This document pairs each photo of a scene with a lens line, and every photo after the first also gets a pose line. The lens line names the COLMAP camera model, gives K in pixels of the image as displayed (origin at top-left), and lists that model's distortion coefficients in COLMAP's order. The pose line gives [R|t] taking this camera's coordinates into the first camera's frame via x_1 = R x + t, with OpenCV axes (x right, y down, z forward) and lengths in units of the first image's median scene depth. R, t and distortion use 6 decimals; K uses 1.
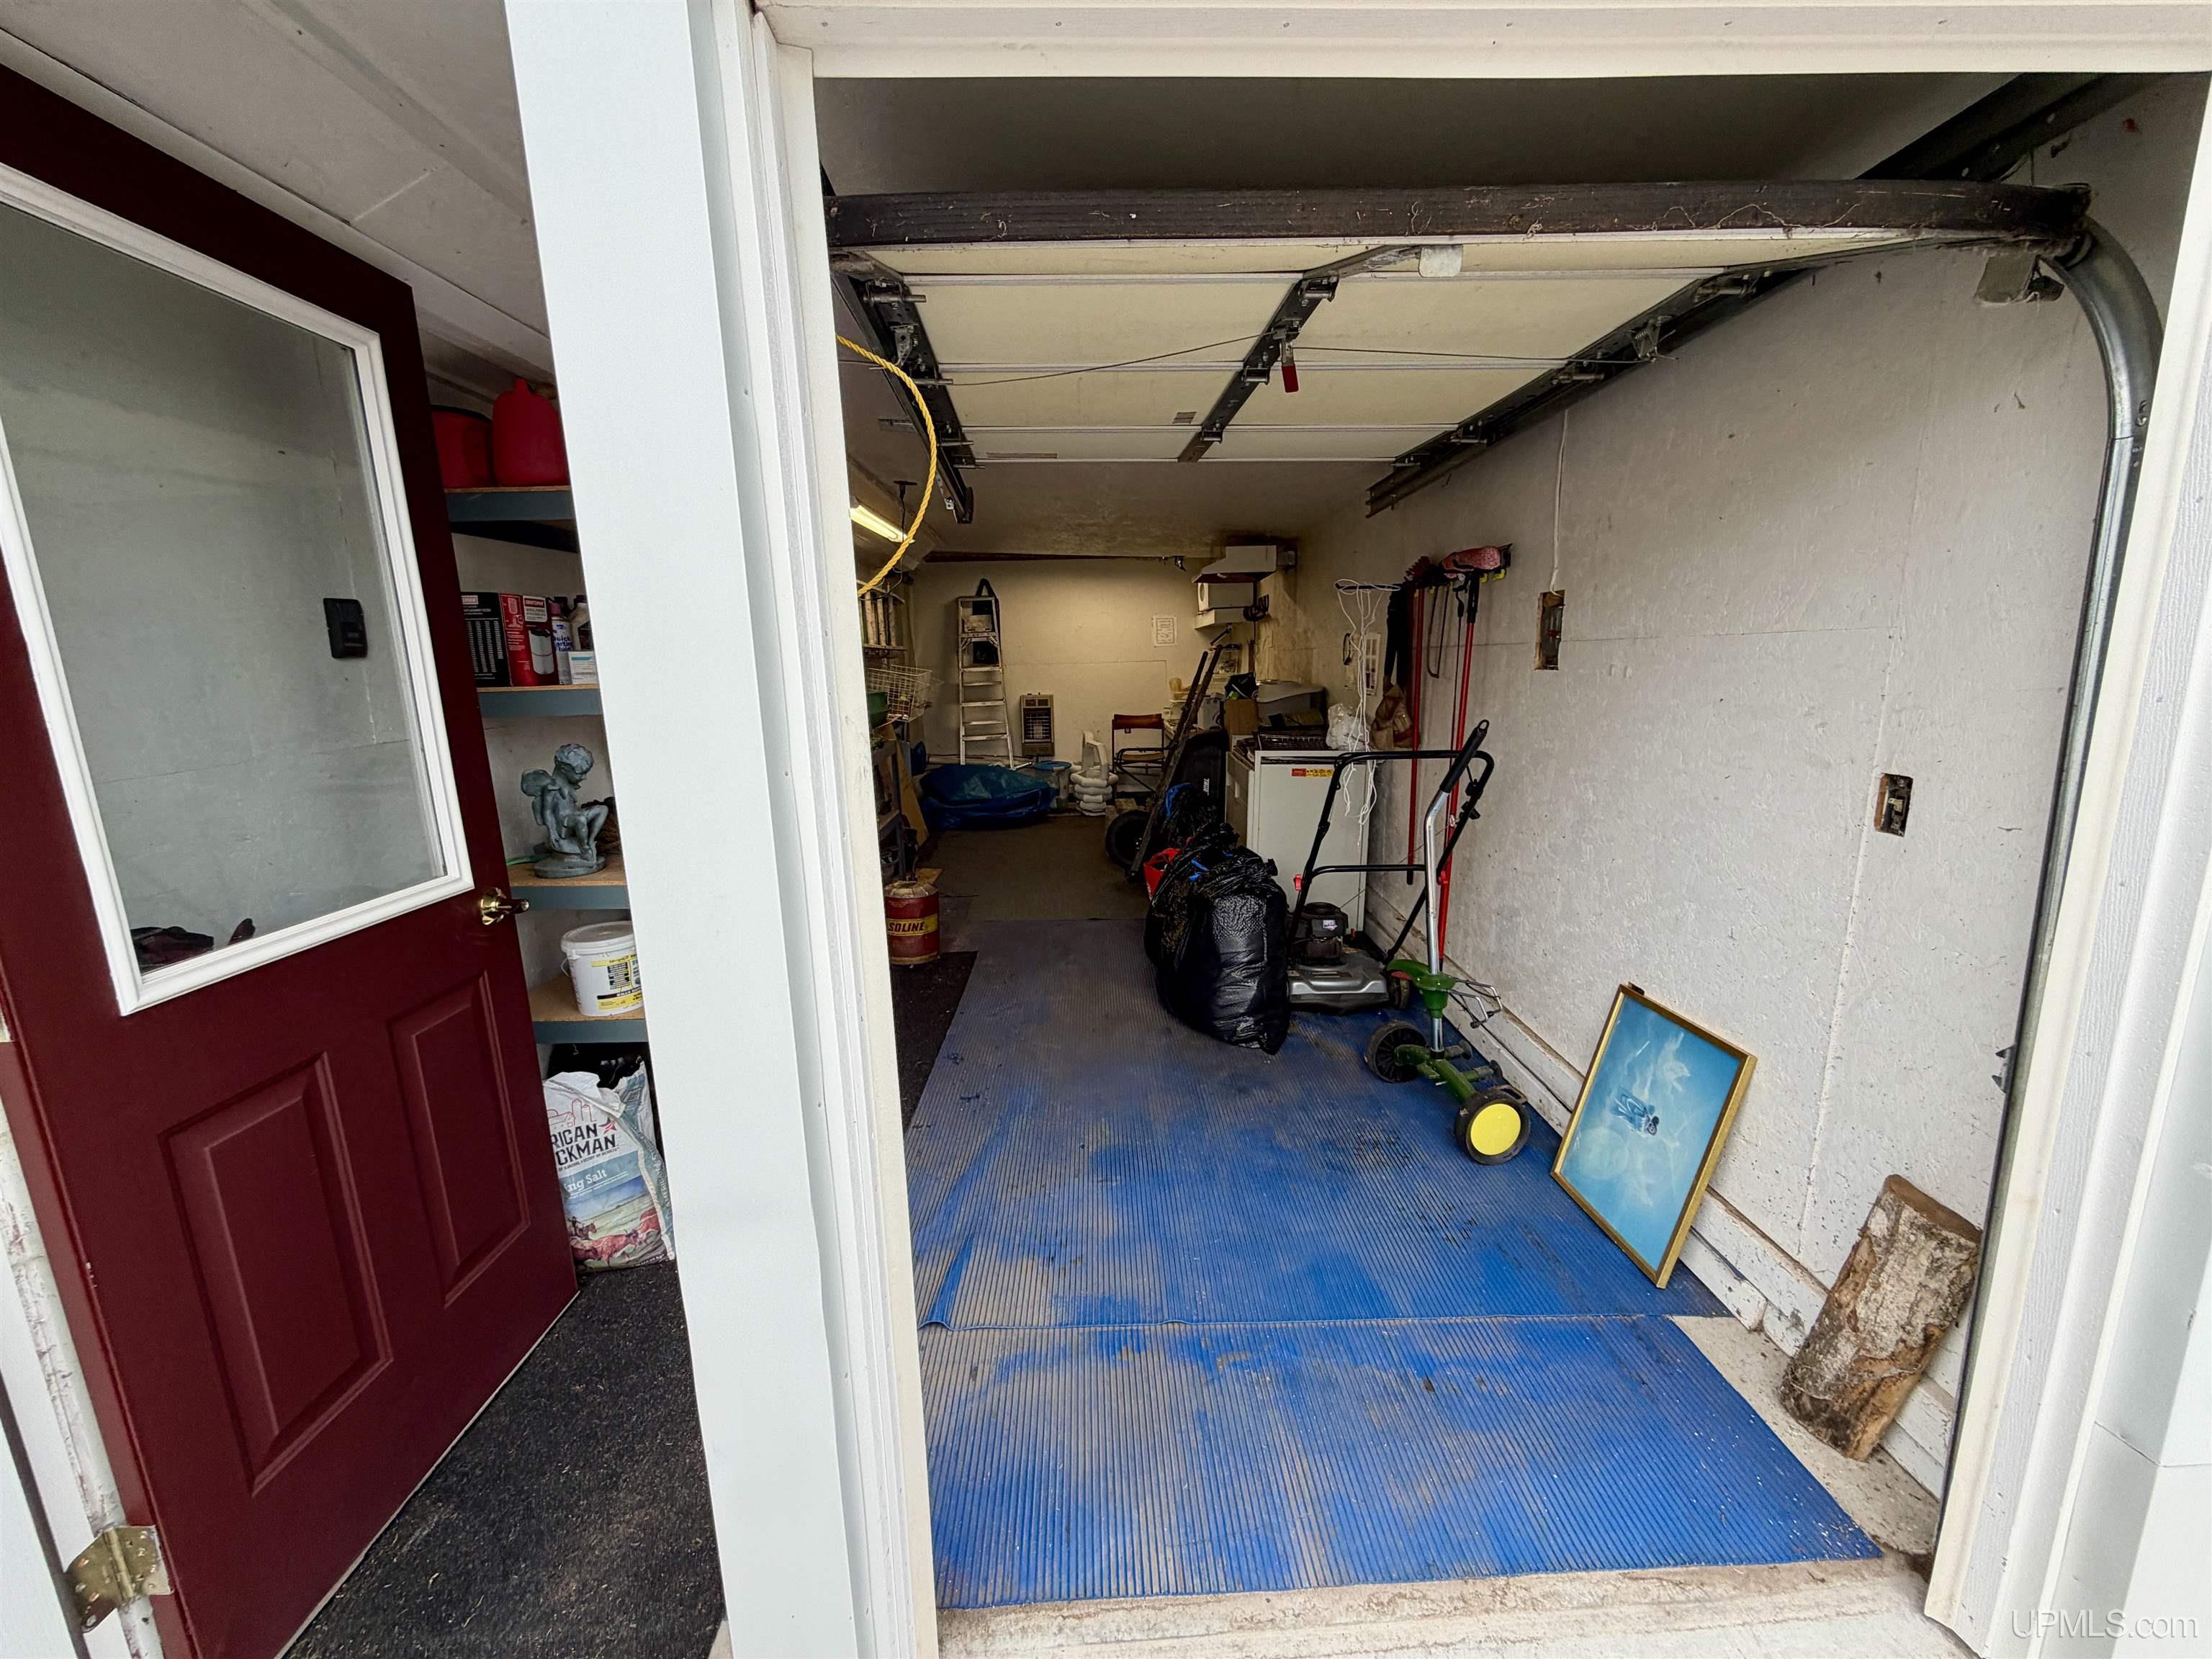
lens RADIAL K [[880.5, 0, 1101.3], [0, 880.5, 835.2], [0, 0, 1]] dist [0.001883, 0.000283]
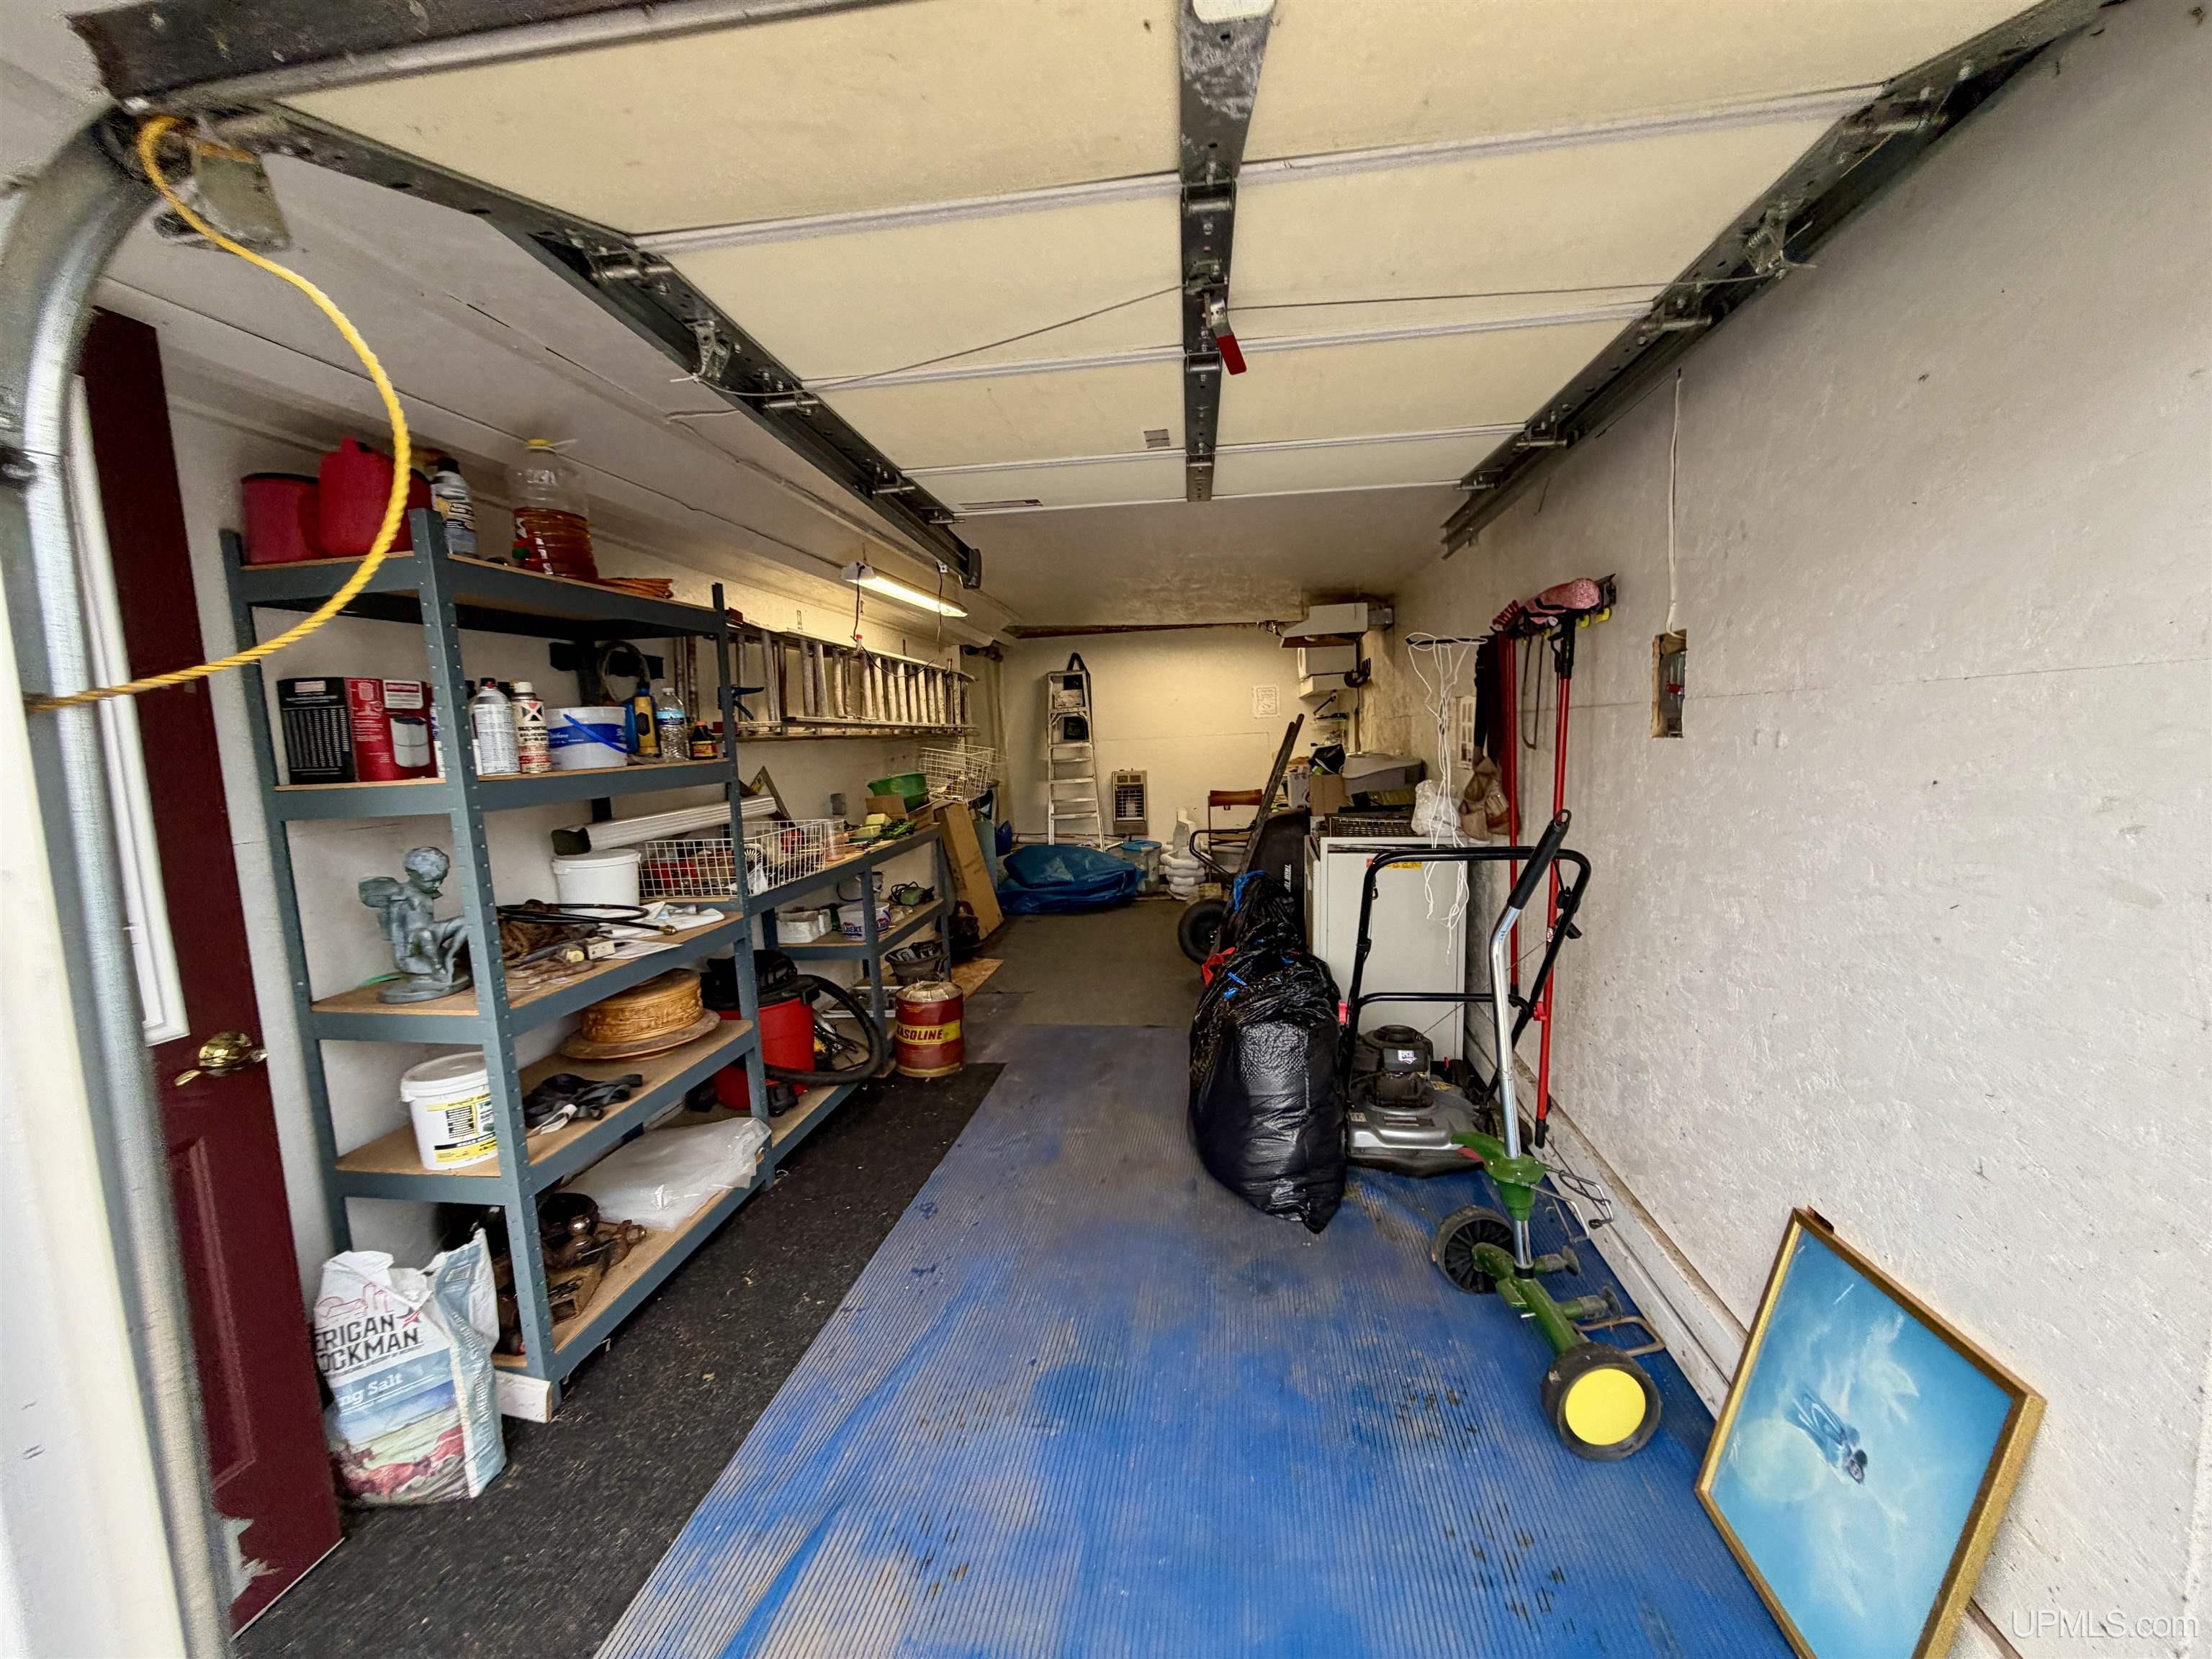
lens RADIAL K [[878.2, 0, 1102.3], [0, 878.2, 833.0], [0, 0, 1]] dist [0.000621, -0.000222]
pose [[0.986655, -0.002733, -0.162804, 0.162884], [-0.010818, 0.996550, -0.082286, -0.044284], [0.162467, 0.082949, 0.983221, 0.215756]]
